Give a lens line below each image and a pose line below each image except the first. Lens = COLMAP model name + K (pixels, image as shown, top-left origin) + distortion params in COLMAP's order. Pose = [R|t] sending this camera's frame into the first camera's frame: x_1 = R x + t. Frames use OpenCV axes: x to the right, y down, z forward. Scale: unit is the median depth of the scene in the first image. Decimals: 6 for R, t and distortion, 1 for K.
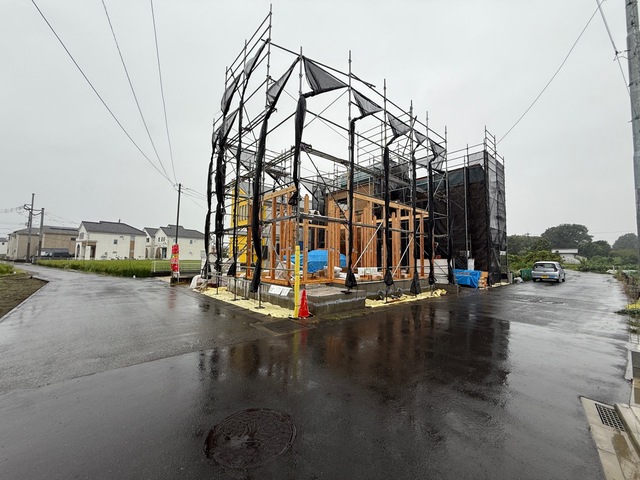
lens RADIAL K [[257.4, 0, 320.0], [0, 257.4, 240.0], [0, 0, 1]] dist [0.002794, 0.000138]
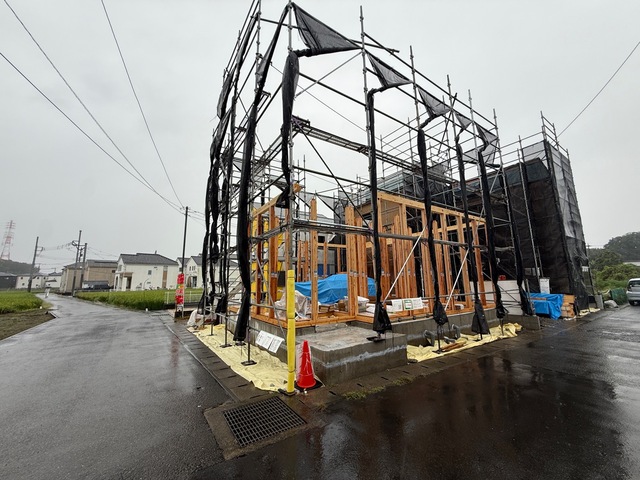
lens RADIAL K [[252.6, 0, 320.0], [0, 252.6, 240.0], [0, 0, 1]] dist [0.000460, 0.000092]
pose [[0.991302, -0.052754, -0.120572, 0.039209], [0.041396, 0.994632, -0.094840, 0.006559], [0.124928, 0.089023, 0.988164, 0.245265]]
